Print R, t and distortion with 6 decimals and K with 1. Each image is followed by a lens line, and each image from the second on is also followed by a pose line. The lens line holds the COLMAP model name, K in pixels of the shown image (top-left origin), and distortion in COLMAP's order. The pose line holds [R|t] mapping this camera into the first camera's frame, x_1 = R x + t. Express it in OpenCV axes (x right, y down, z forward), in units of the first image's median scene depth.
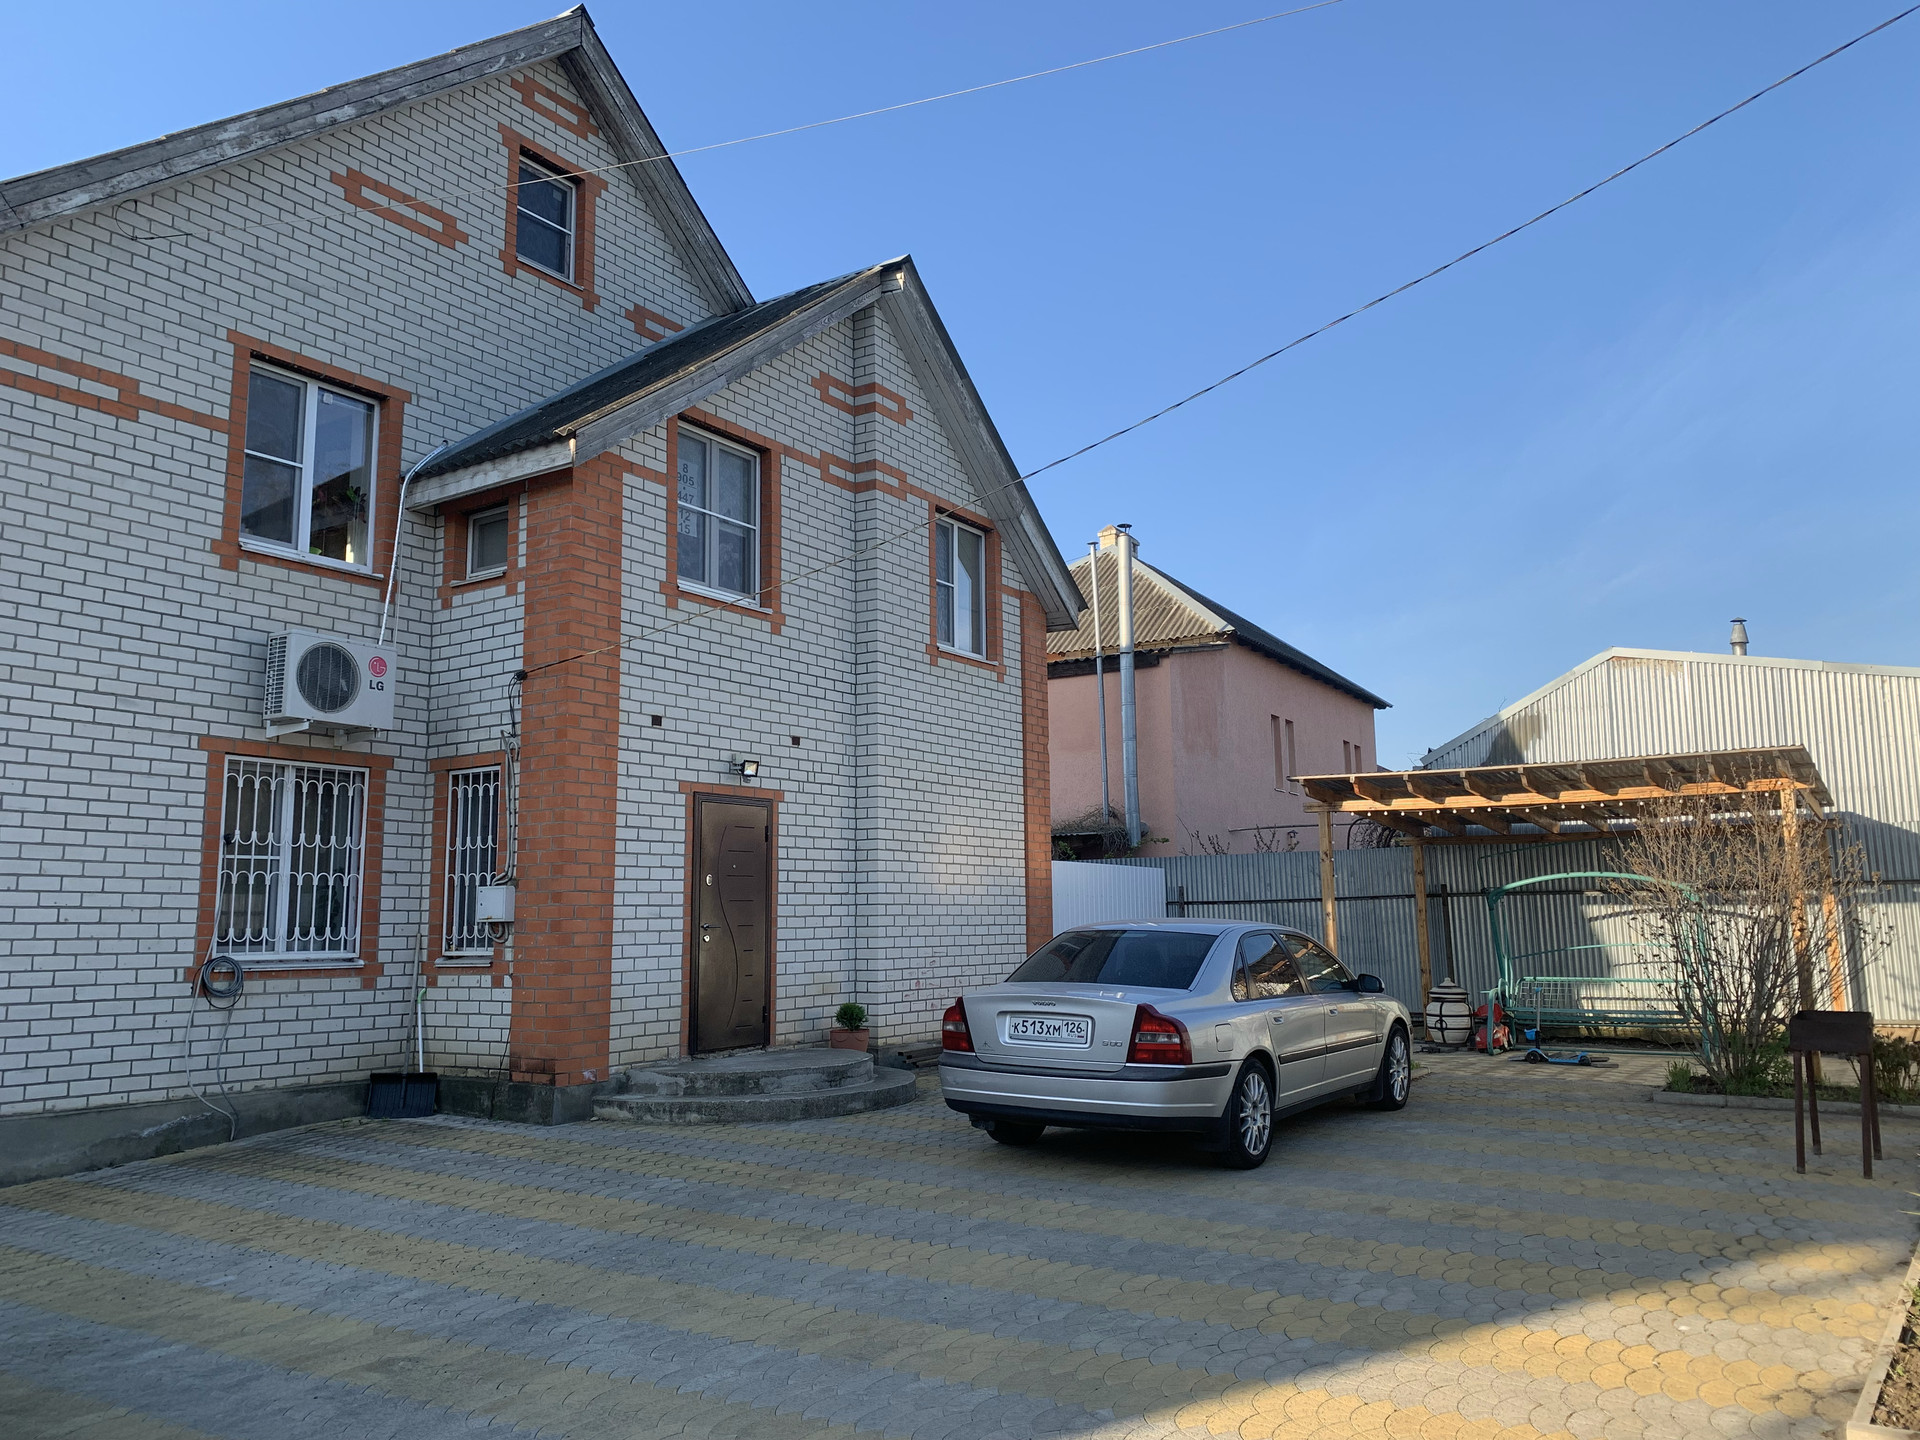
lens RADIAL K [[1460.7, 0, 958.7], [0, 1460.7, 726.2], [0, 0, 1]] dist [0.043296, -0.084579]
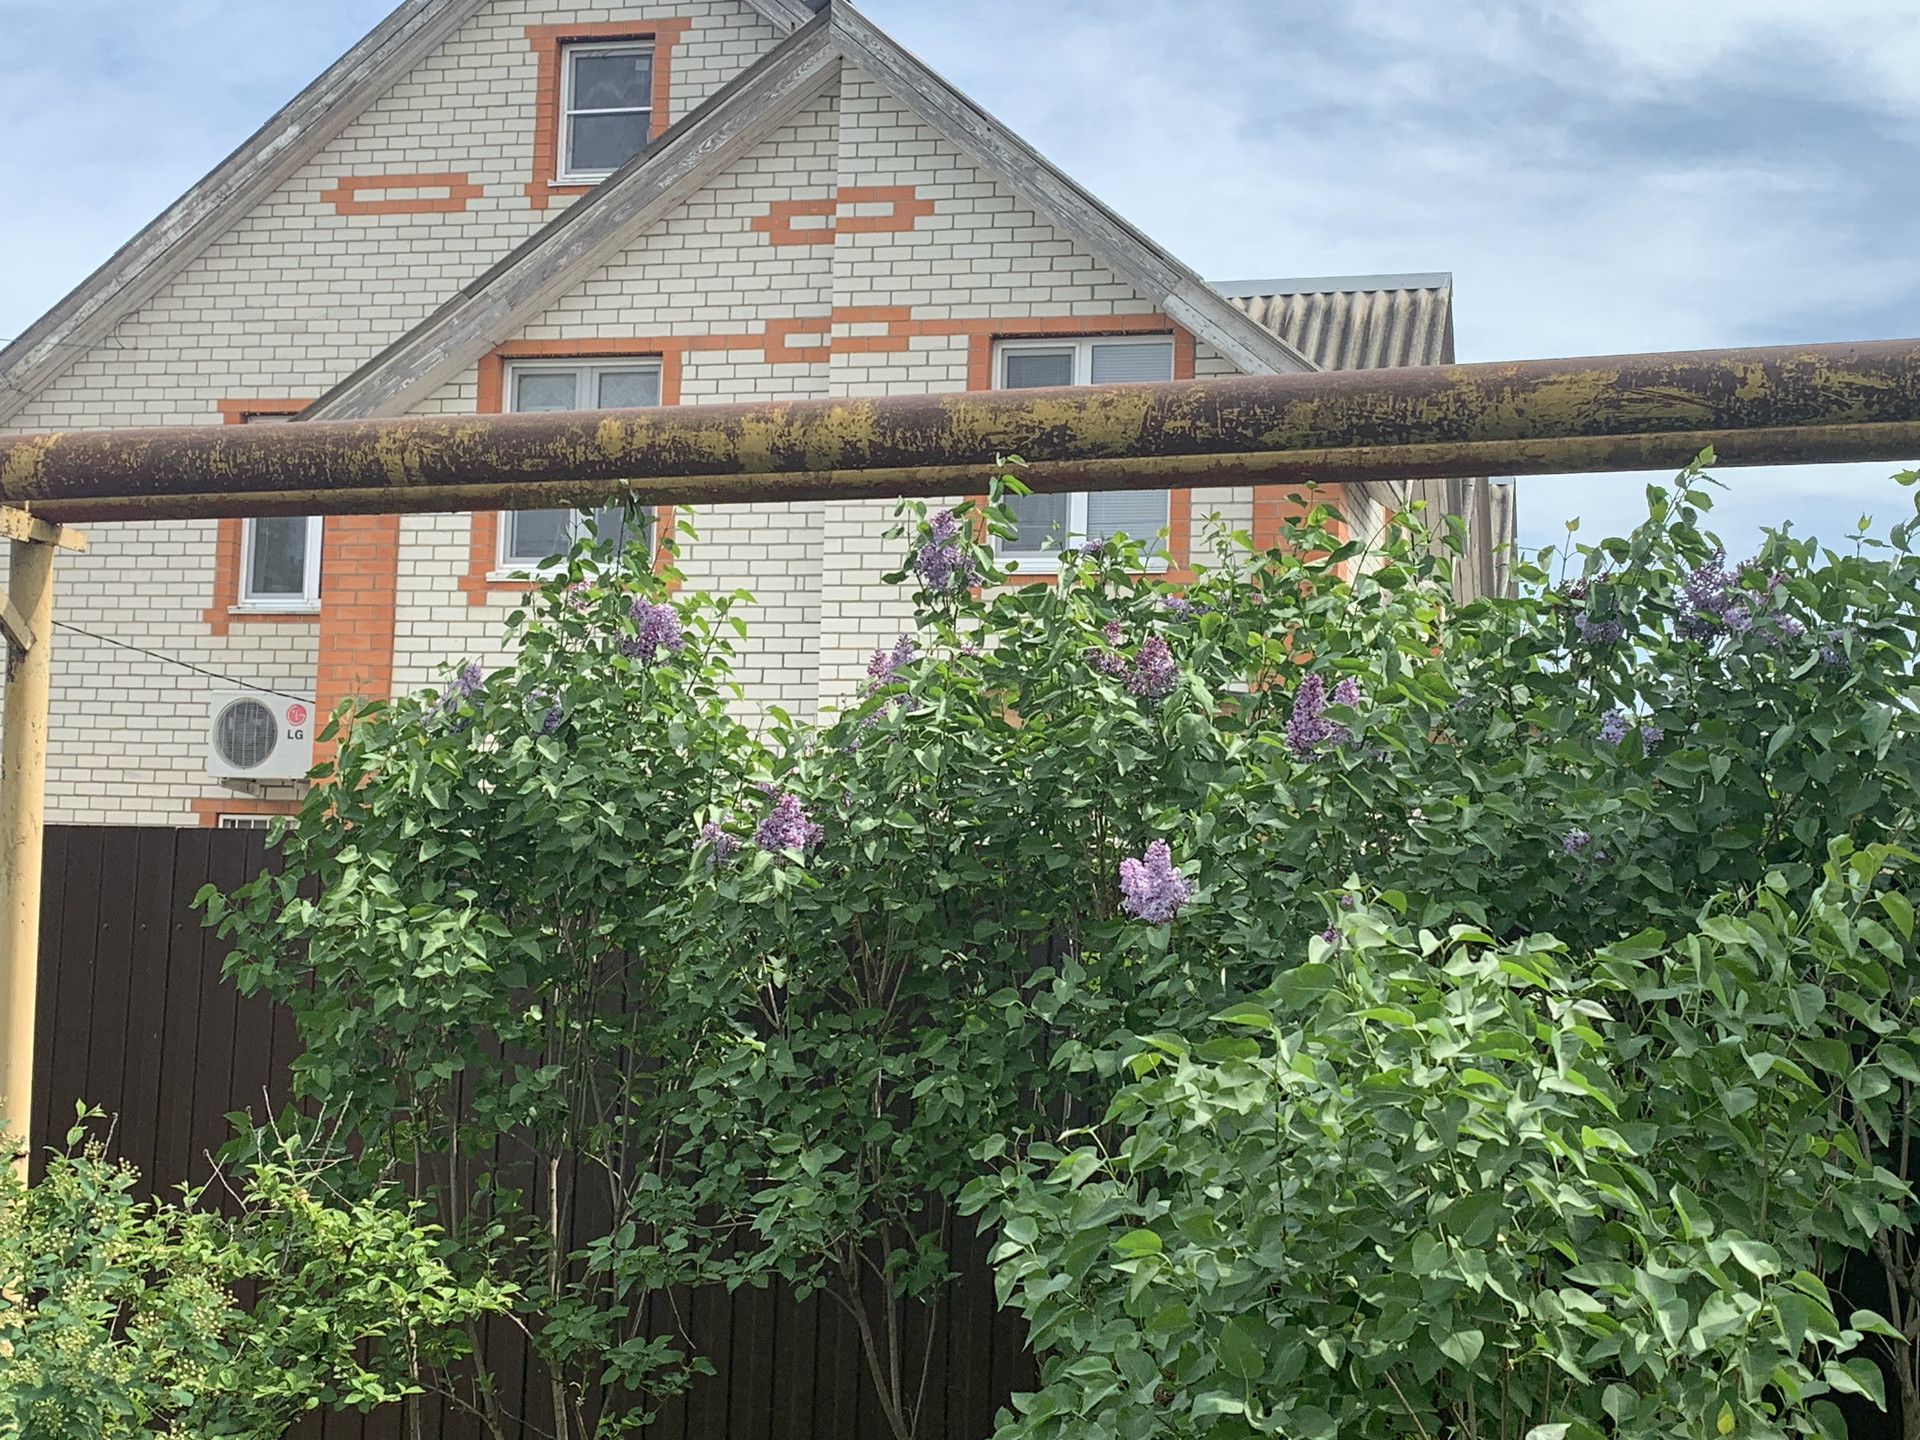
lens RADIAL K [[2784.1, 0, 960.3], [0, 2784.1, 716.2], [0, 0, 1]] dist [0.057097, 0.000000]
pose [[0.326322, -0.059592, -0.943378, 1.282025], [0.098483, 0.994723, -0.028770, 0.048735], [0.940114, -0.083519, 0.330469, 0.699125]]
